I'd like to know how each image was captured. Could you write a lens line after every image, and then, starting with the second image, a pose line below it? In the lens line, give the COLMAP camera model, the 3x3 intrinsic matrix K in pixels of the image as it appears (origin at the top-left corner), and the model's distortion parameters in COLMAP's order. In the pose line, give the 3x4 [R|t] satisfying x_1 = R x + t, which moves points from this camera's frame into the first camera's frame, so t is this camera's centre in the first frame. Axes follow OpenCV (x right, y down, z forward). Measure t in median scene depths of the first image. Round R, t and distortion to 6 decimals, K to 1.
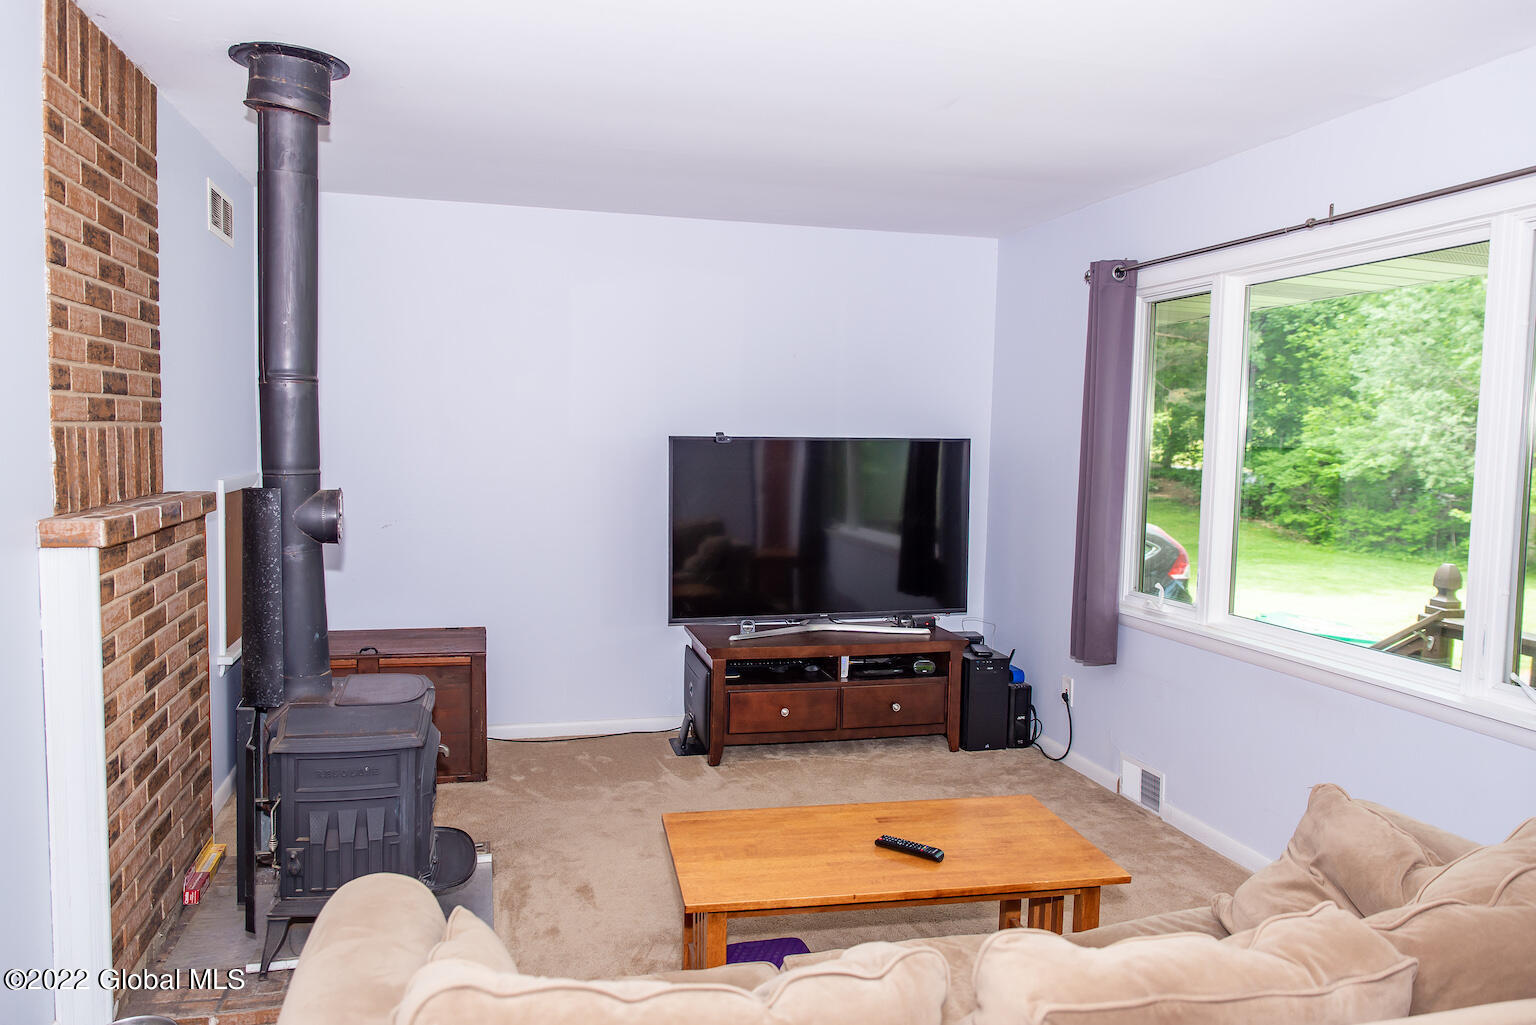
lens RADIAL K [[1017.6, 0, 768.0], [0, 1017.6, 512.5], [0, 0, 1]] dist [-0.006151, -0.000316]
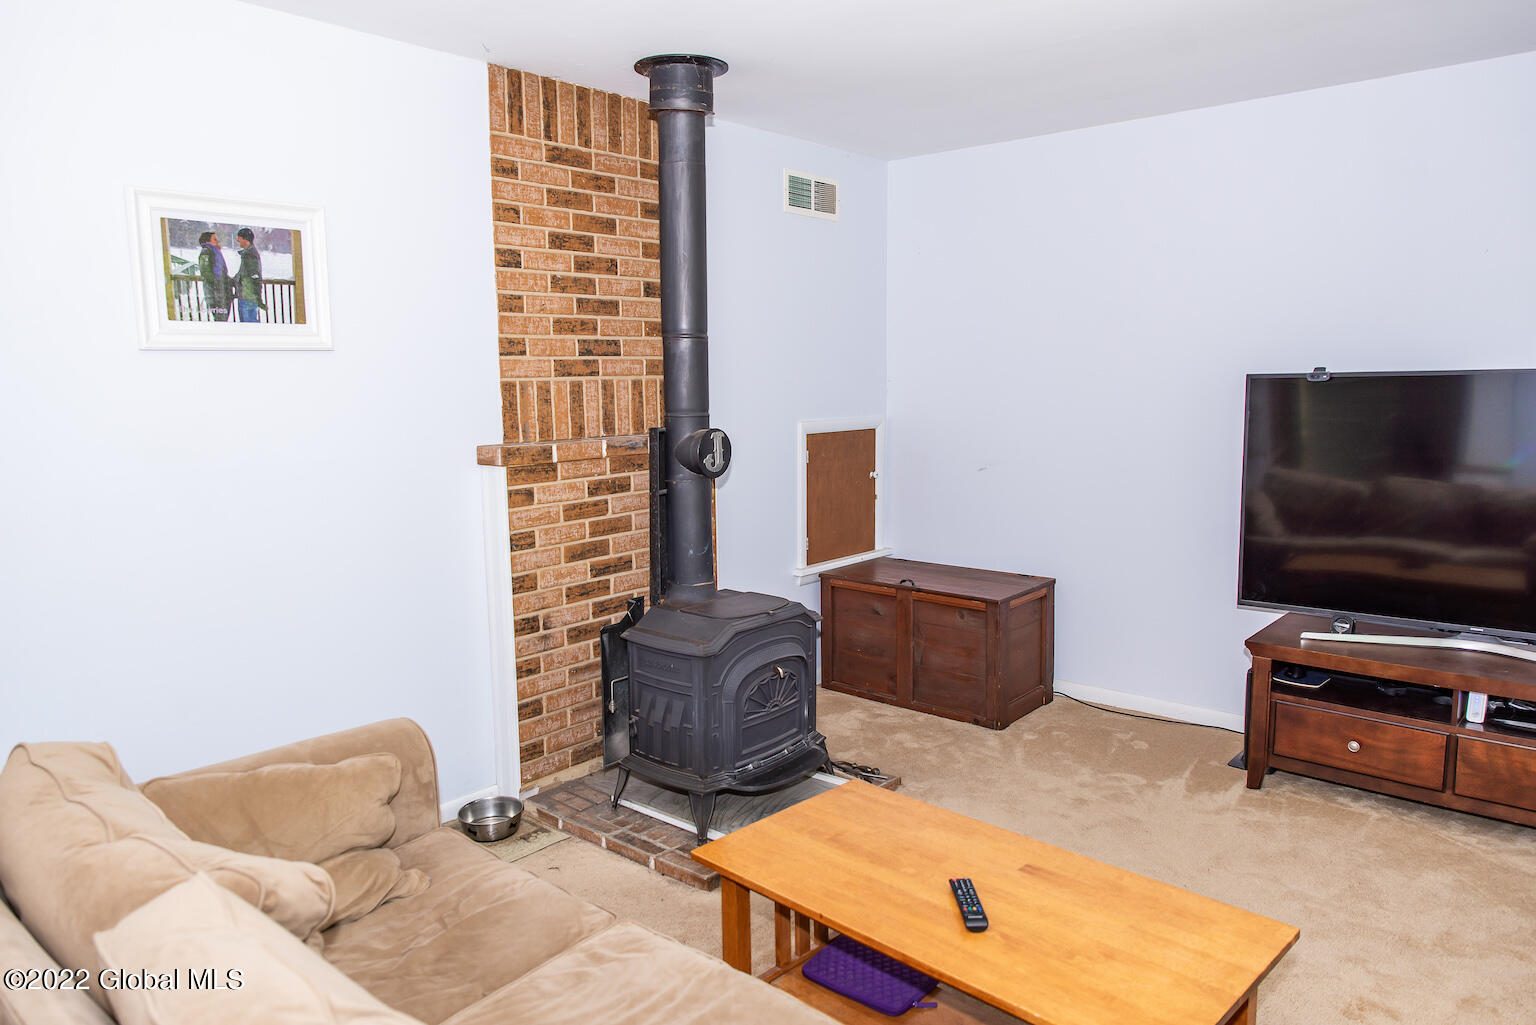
lens RADIAL K [[1017.6, 0, 768.0], [0, 1017.6, 512.5], [0, 0, 1]] dist [-0.006151, -0.000316]
pose [[0.585631, 0.082759, -0.806342, 0.397427], [-0.039942, 0.996512, 0.073267, -0.011294], [0.809593, -0.010701, 0.586894, 0.257630]]
